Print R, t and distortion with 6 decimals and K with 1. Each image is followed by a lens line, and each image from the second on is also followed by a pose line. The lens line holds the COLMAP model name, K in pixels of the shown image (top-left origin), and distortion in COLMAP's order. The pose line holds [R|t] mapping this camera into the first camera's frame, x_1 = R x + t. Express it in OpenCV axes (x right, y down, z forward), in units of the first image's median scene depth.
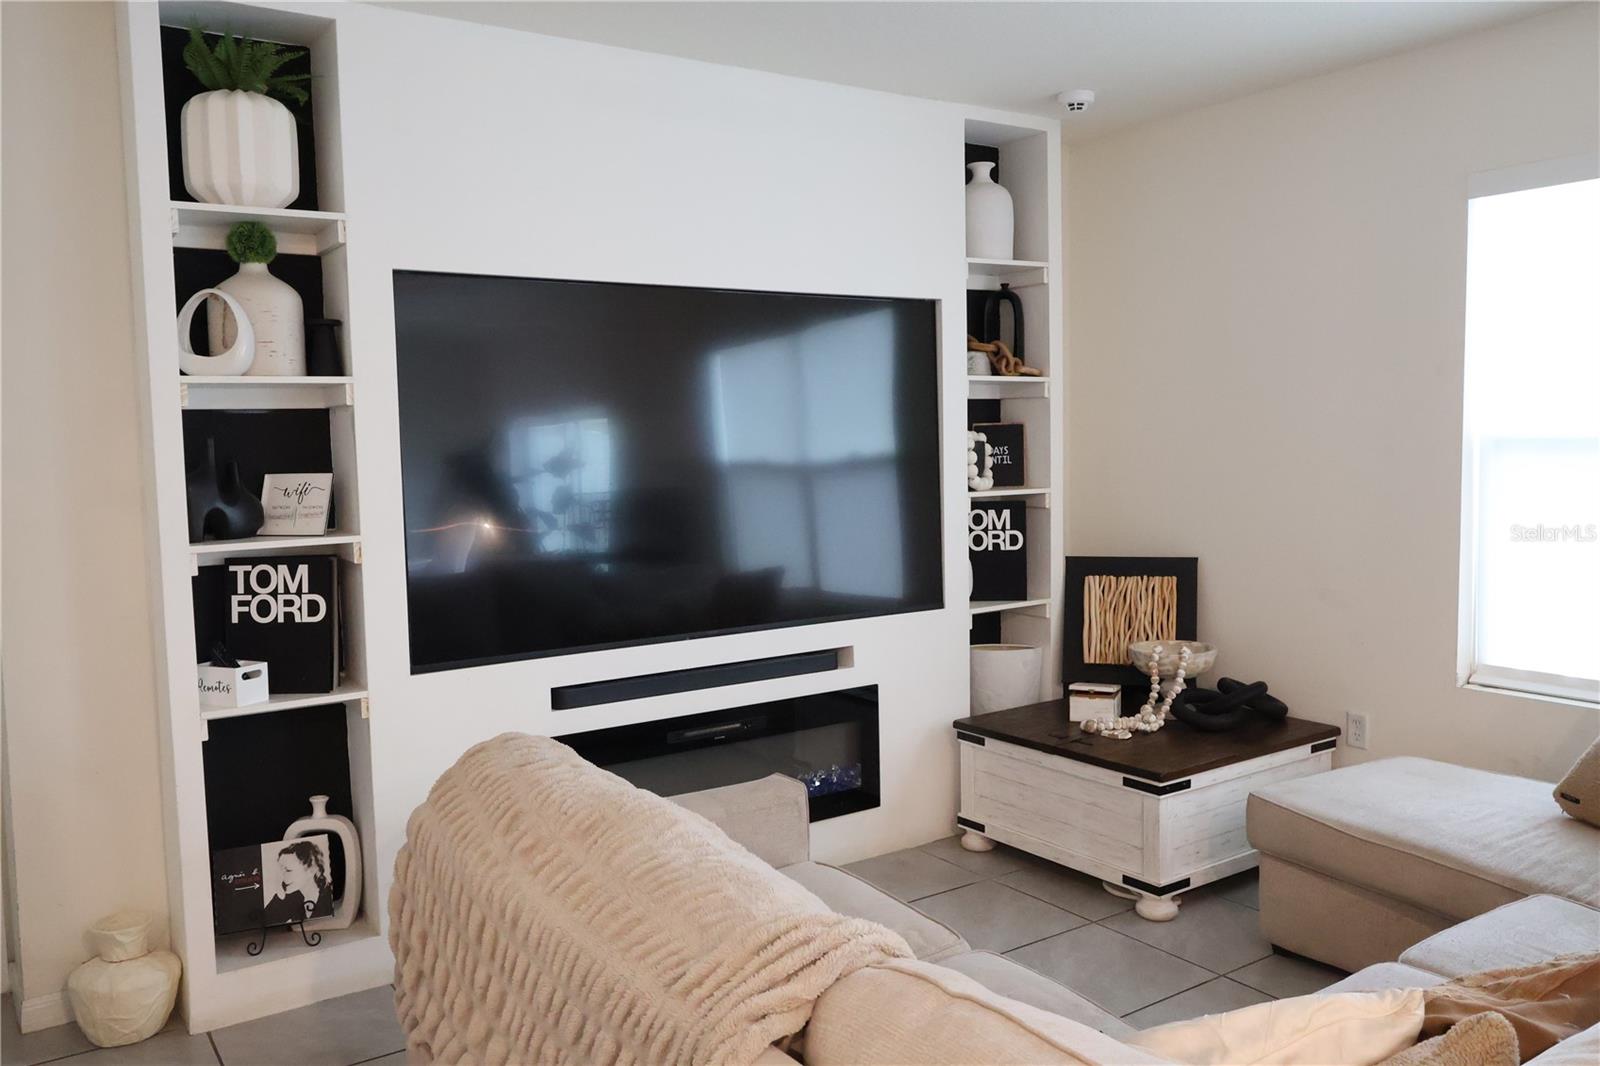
lens RADIAL K [[1264.2, 0, 804.3], [0, 1264.2, 538.1], [0, 0, 1]] dist [0.004967, -0.002754]
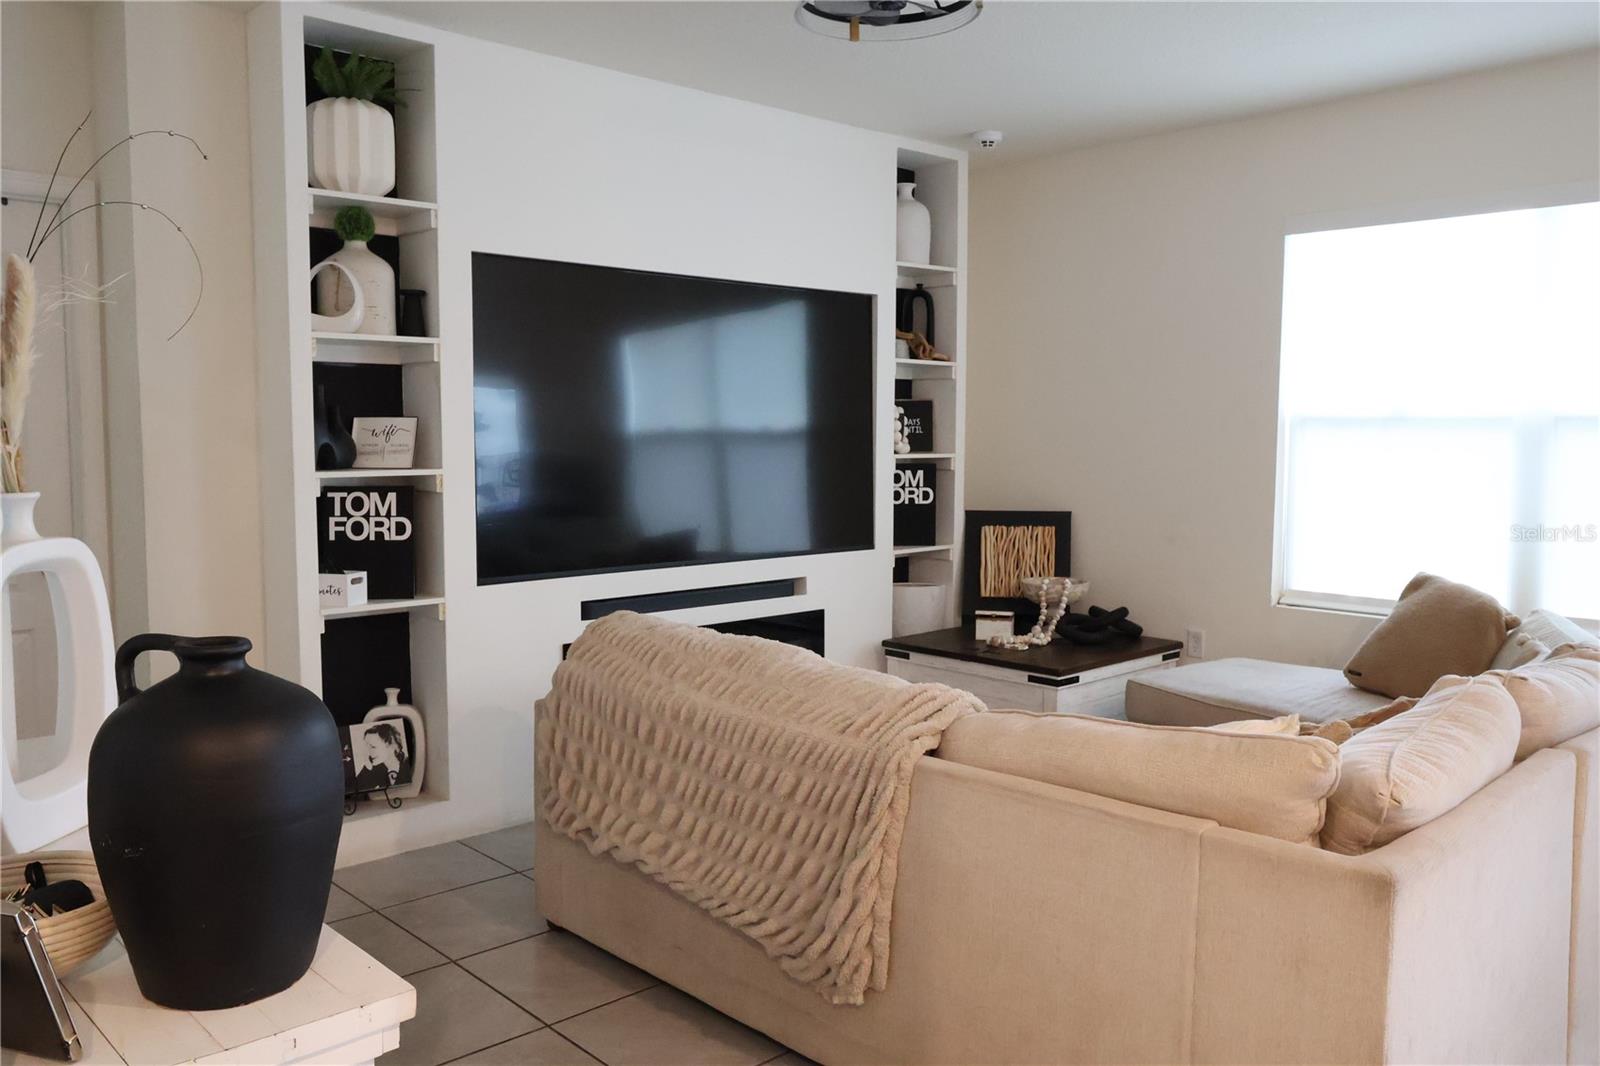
lens RADIAL K [[1264.2, 0, 808.5], [0, 1264.2, 536.5], [0, 0, 1]] dist [0.004967, -0.002754]
pose [[0.987340, 0.011362, 0.158208, -0.189468], [-0.012010, 0.999923, 0.003144, 0.053126], [-0.158160, -0.005004, 0.987401, -0.250252]]
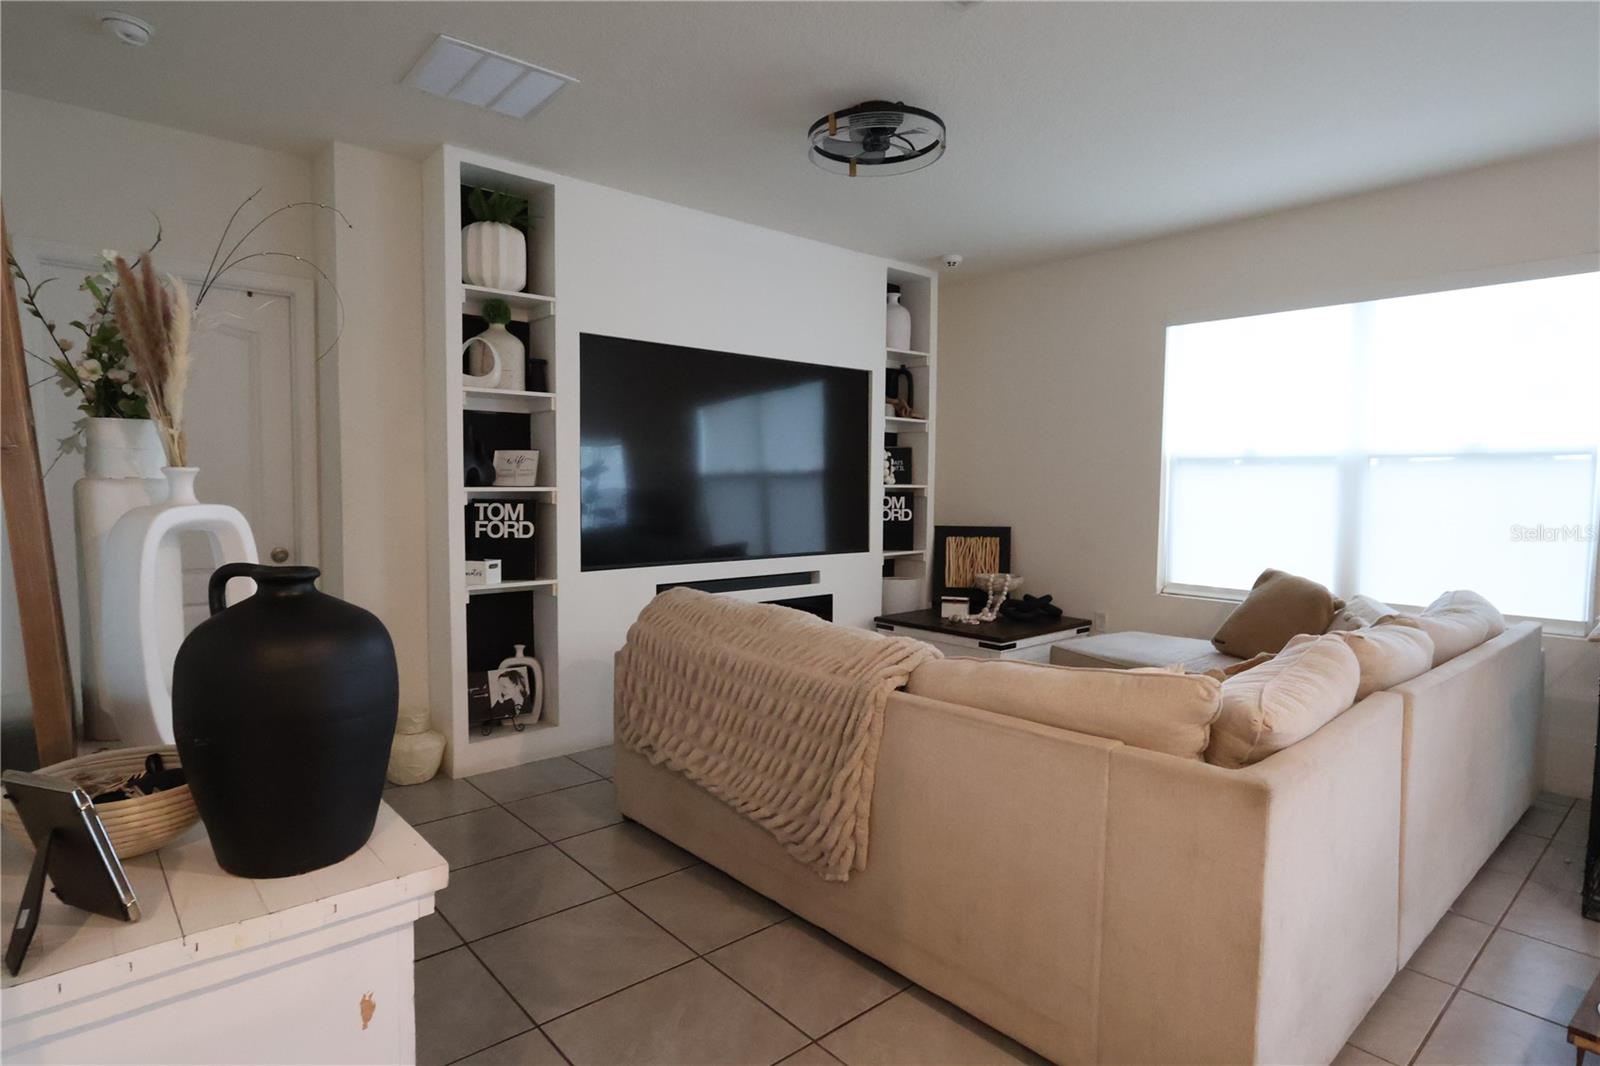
lens RADIAL K [[860.6, 0, 806.5], [0, 860.6, 534.6], [0, 0, 1]] dist [0.006130, 0.002889]
pose [[0.991496, 0.022297, 0.128211, -0.160559], [-0.019637, 0.999566, -0.021966, 0.077946], [-0.128645, 0.019262, 0.991504, -0.183044]]
